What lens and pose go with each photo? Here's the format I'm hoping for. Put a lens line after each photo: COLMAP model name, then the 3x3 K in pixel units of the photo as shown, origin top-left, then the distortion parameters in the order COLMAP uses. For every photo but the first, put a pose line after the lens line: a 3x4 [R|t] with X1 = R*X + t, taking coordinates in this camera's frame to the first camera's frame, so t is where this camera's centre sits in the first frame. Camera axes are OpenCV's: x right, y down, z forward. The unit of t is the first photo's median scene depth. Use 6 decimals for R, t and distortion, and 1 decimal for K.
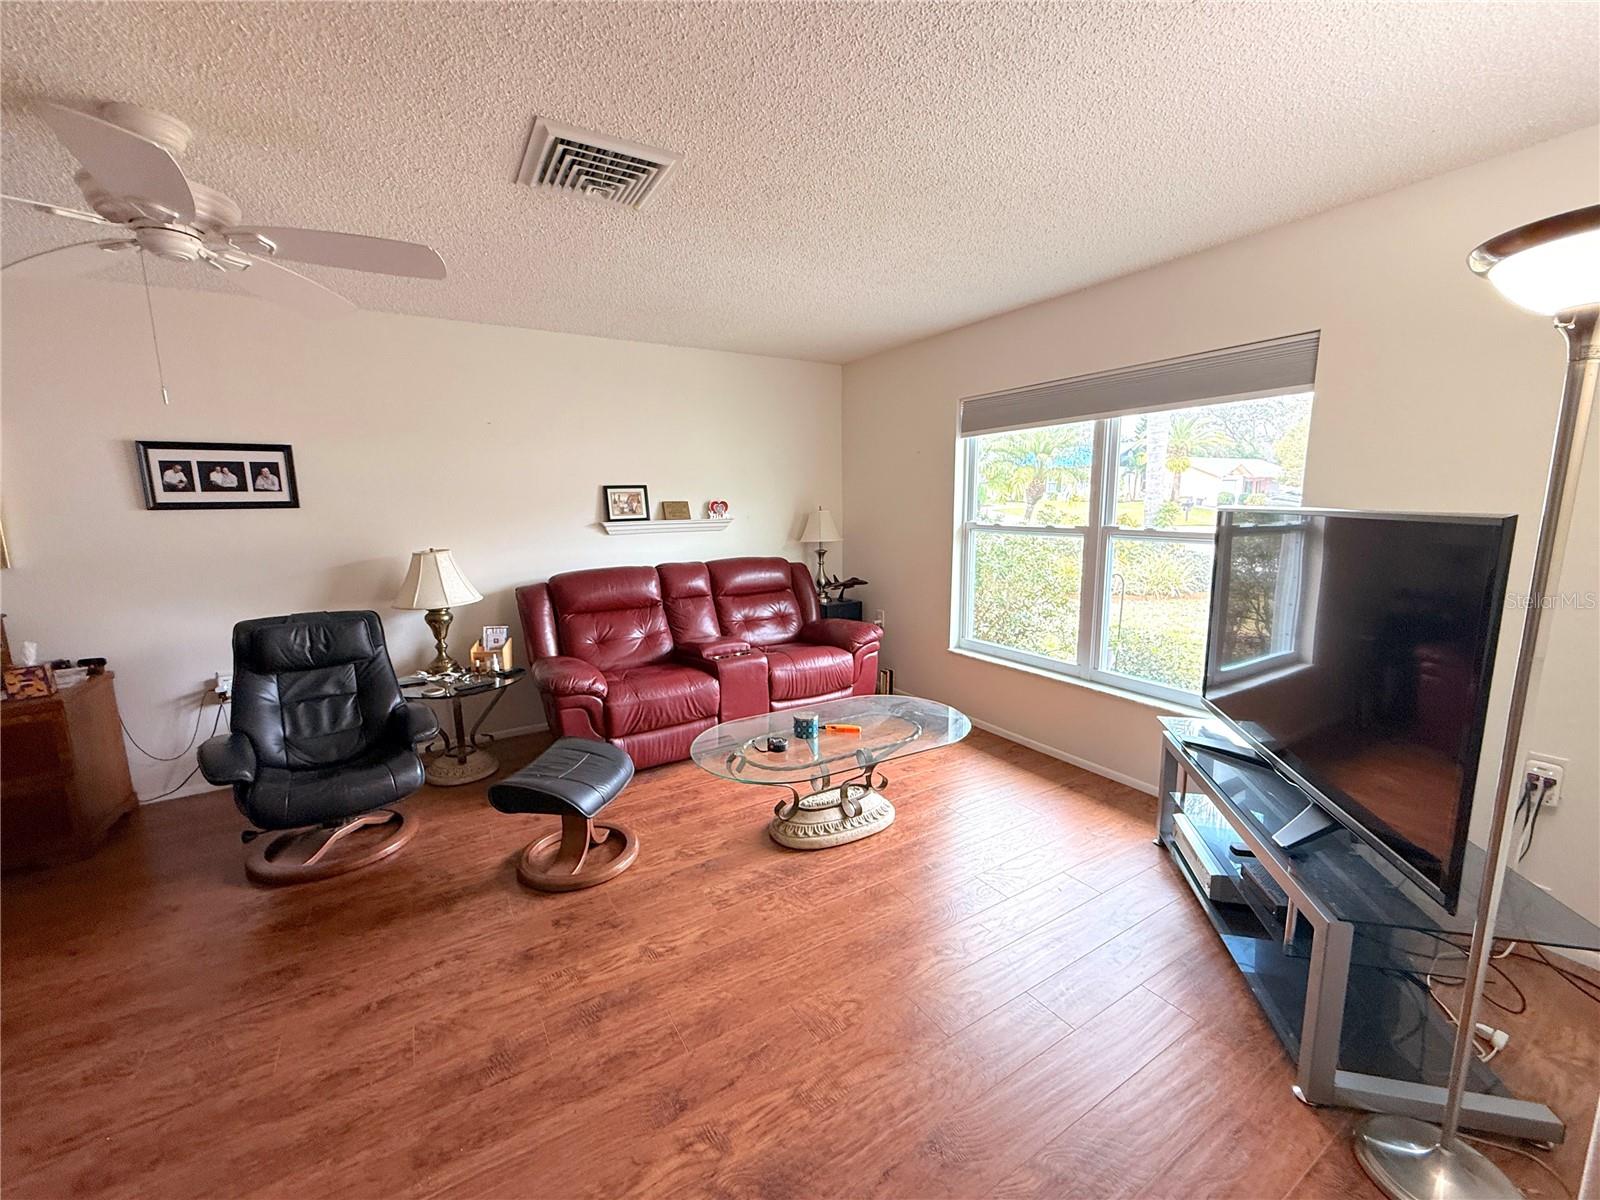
lens RADIAL K [[639.7, 0, 797.1], [0, 639.7, 597.7], [0, 0, 1]] dist [-0.001188, 0.000336]
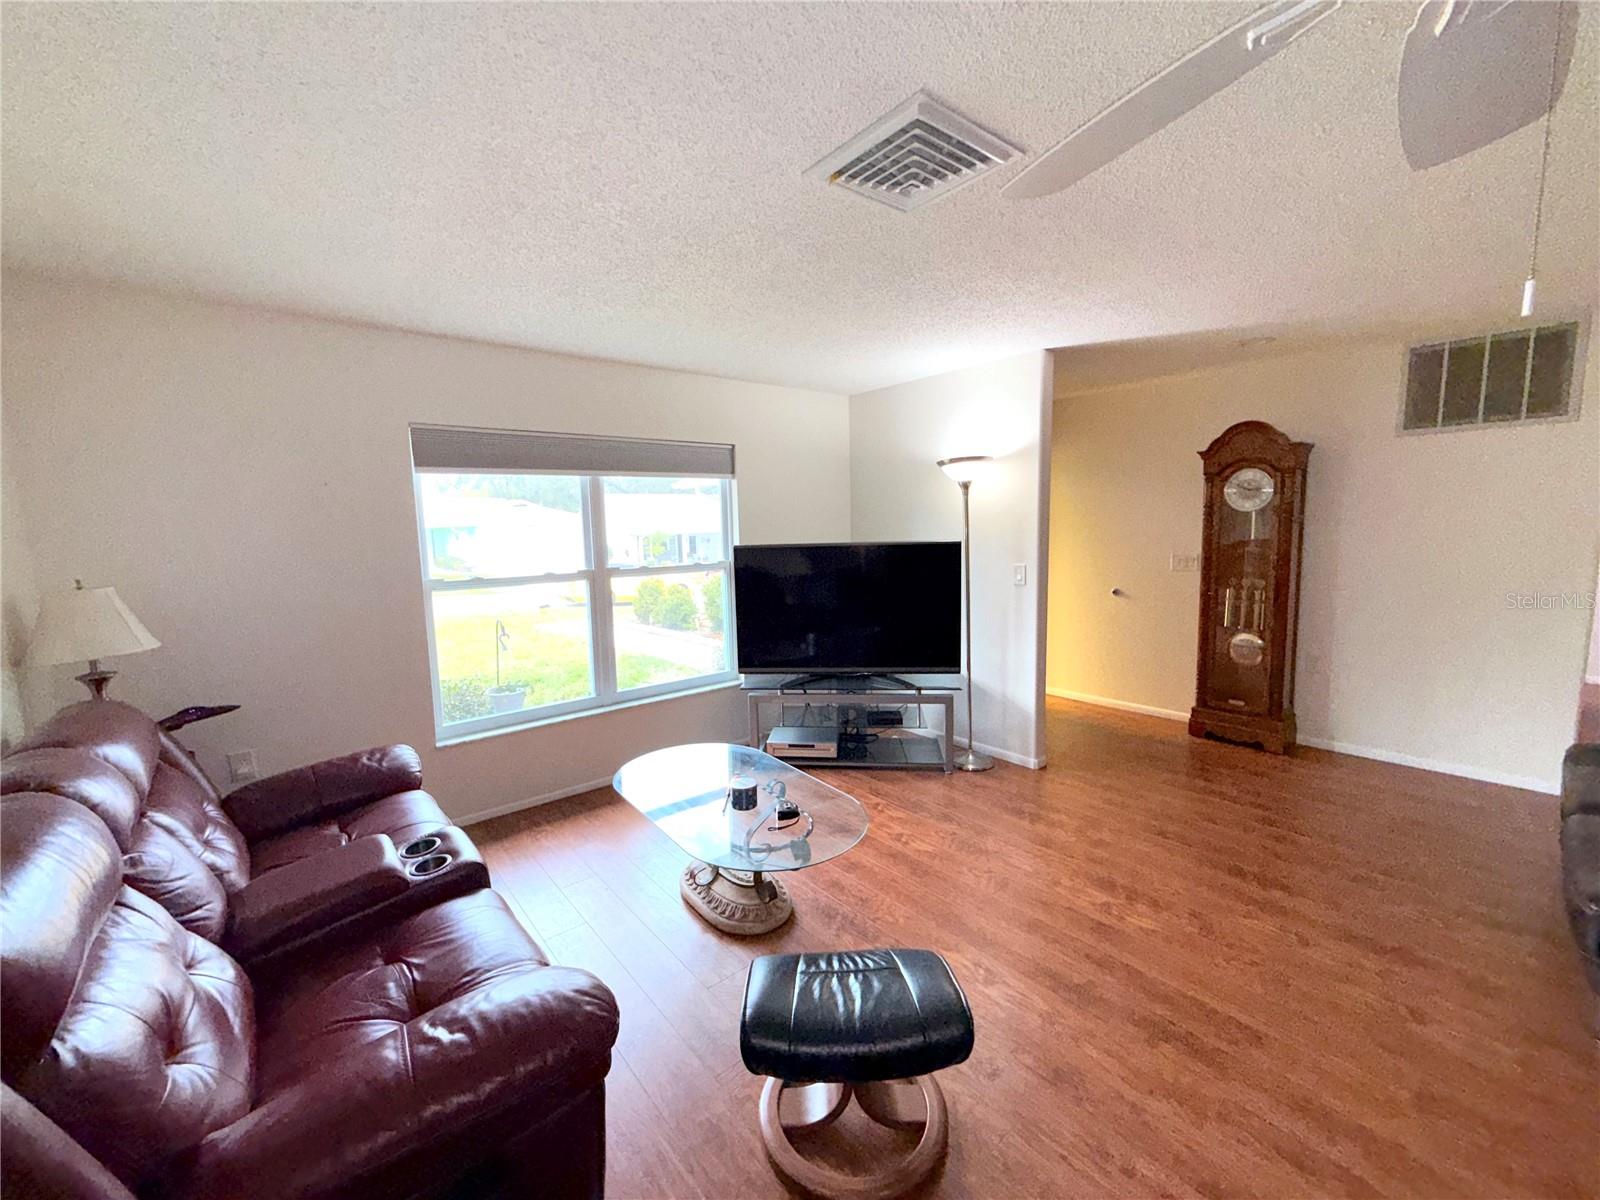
lens RADIAL K [[639.7, 0, 798.4], [0, 639.7, 598.0], [0, 0, 1]] dist [-0.001188, 0.000336]
pose [[-0.139827, -0.096957, 0.985417, -0.771333], [0.176423, 0.976831, 0.121146, -0.149613], [-0.974332, 0.190790, -0.119482, 0.880950]]
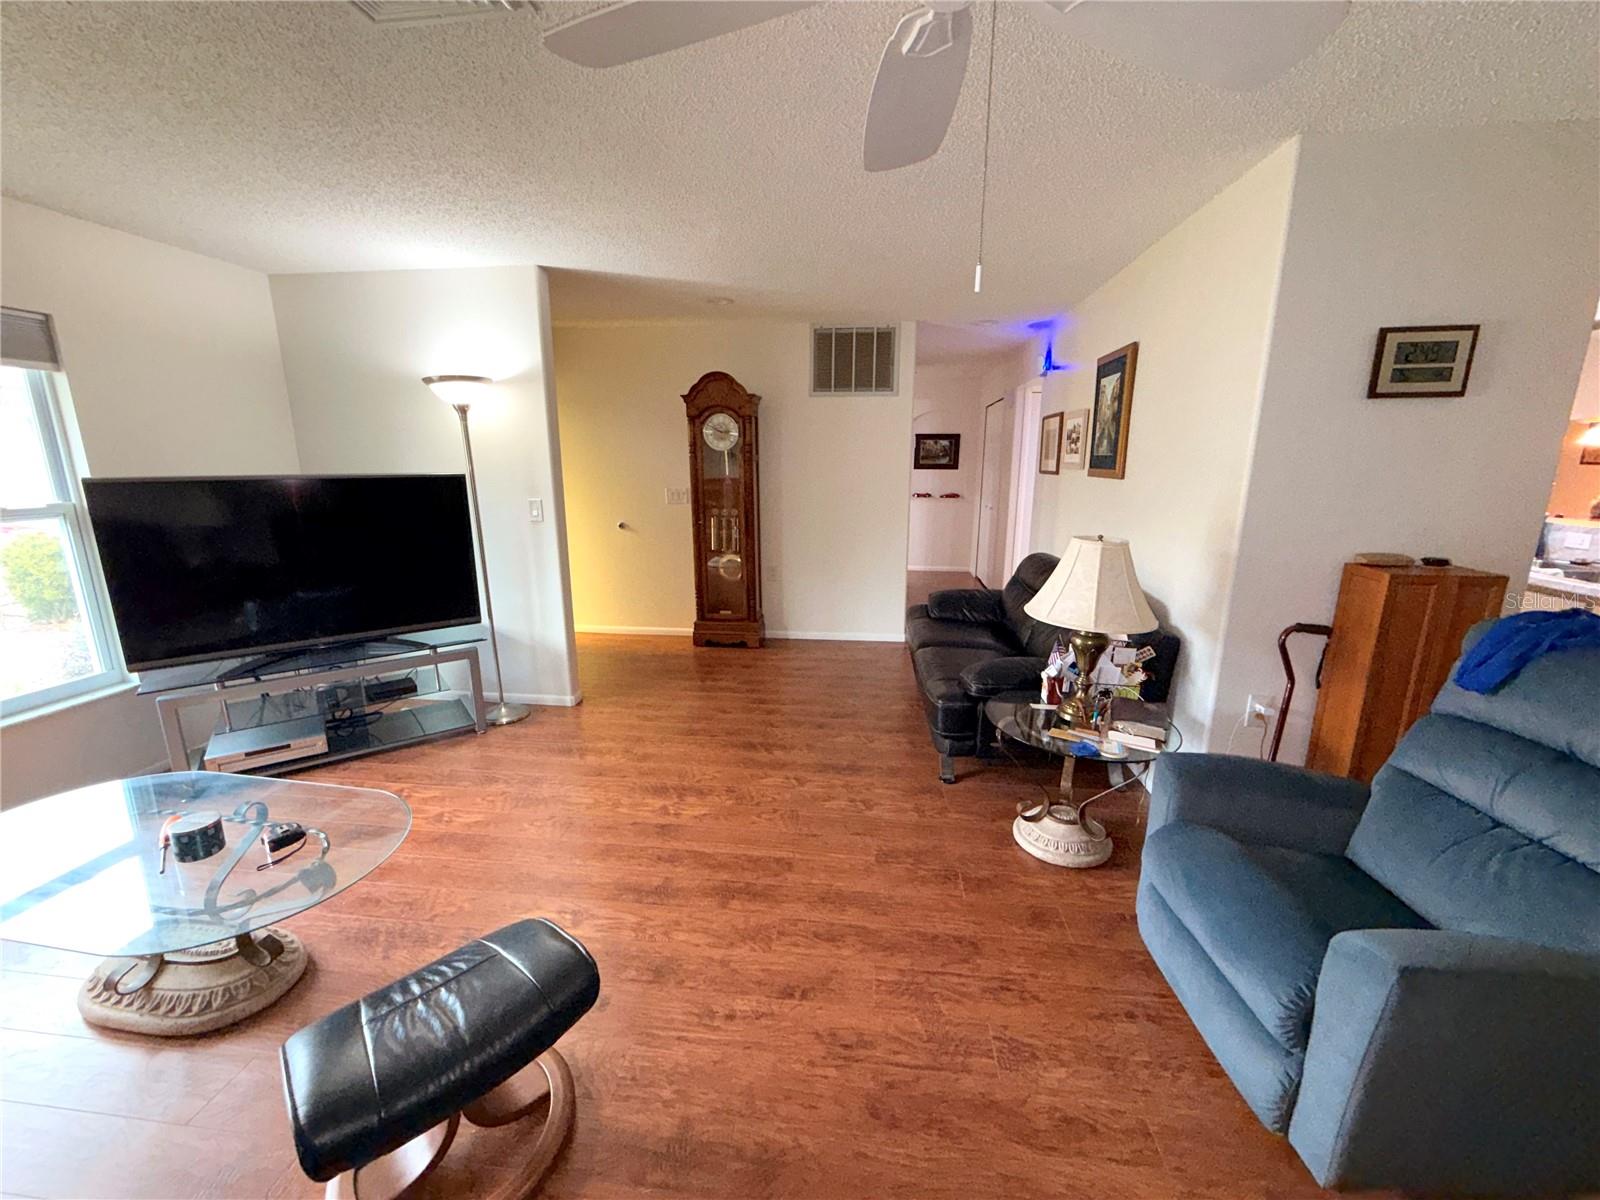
lens RADIAL K [[639.7, 0, 797.1], [0, 639.7, 599.2], [0, 0, 1]] dist [-0.001188, 0.000336]
pose [[-0.786122, -0.120308, 0.606250, -0.713790], [0.103891, 0.941196, 0.321491, -0.141863], [-0.609278, 0.315715, -0.727396, 0.920221]]
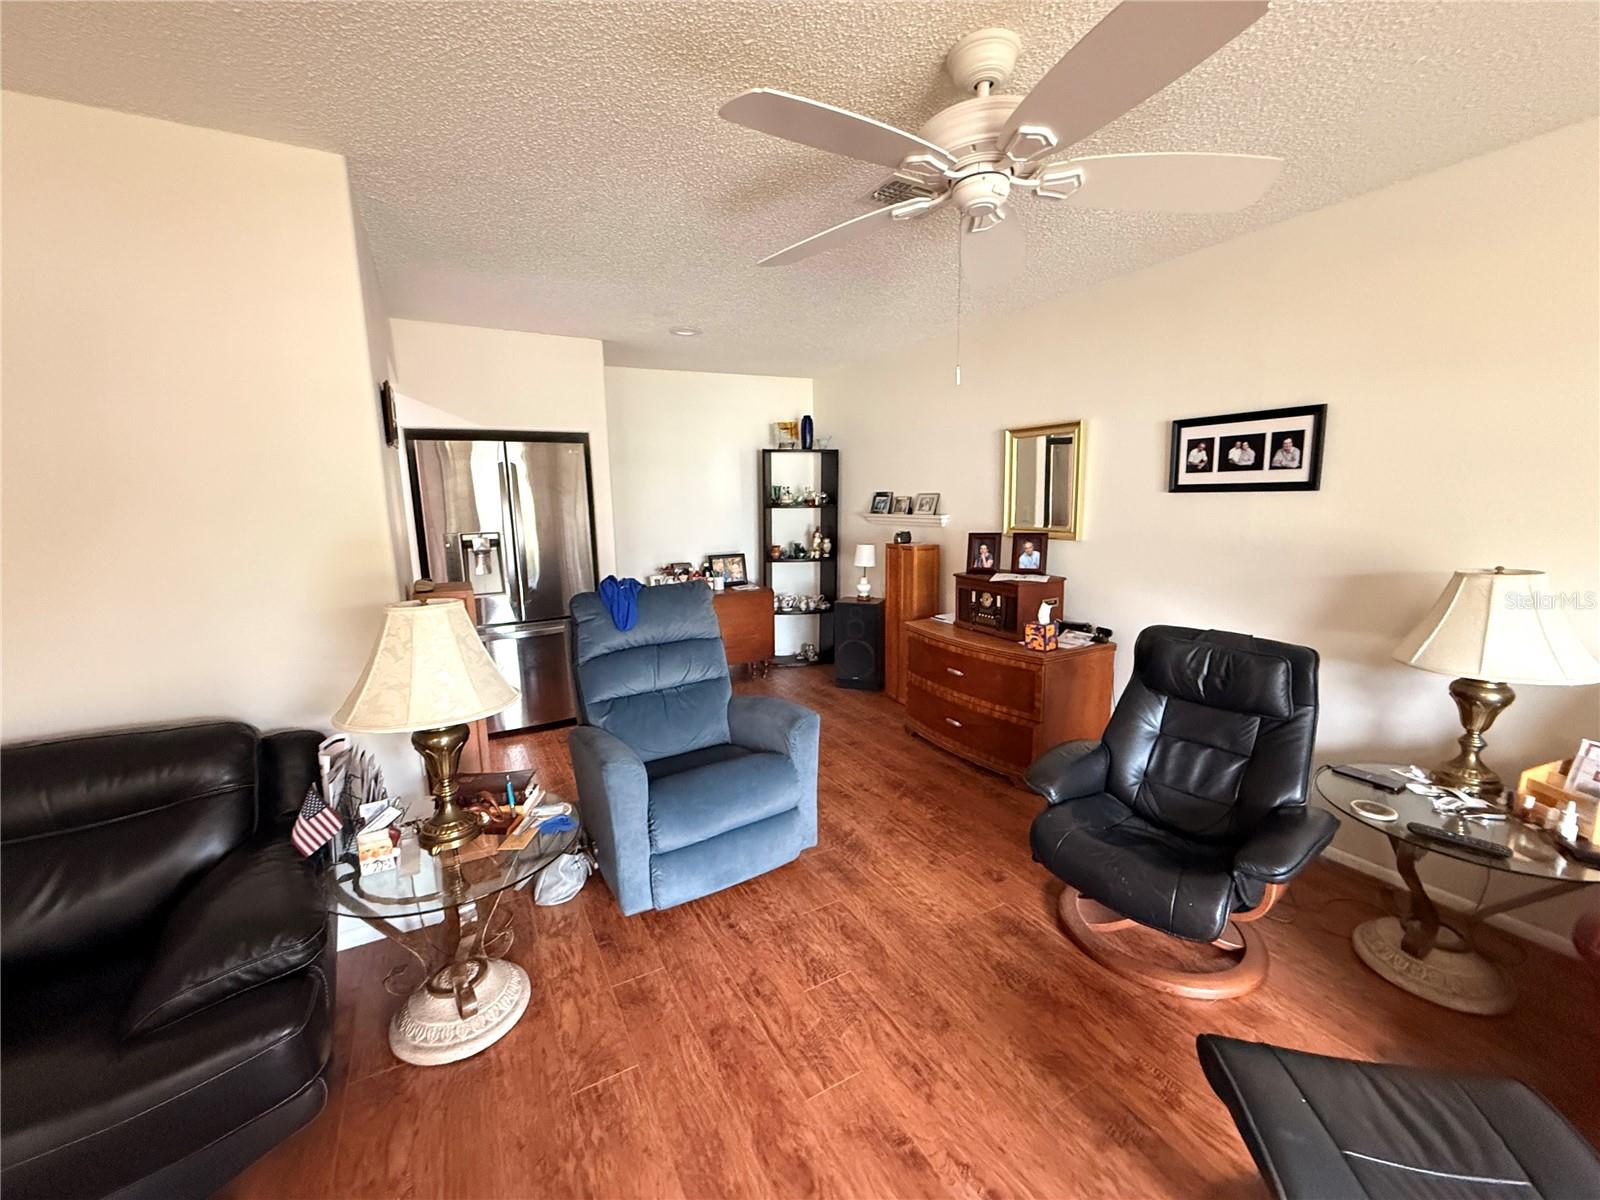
lens RADIAL K [[639.7, 0, 794.6], [0, 639.7, 601.6], [0, 0, 1]] dist [-0.001188, 0.000336]
pose [[-0.044002, 0.178199, -0.983010, -0.007973], [-0.130684, 0.974482, 0.182503, -0.078664], [0.990447, 0.136494, -0.019592, 0.480401]]
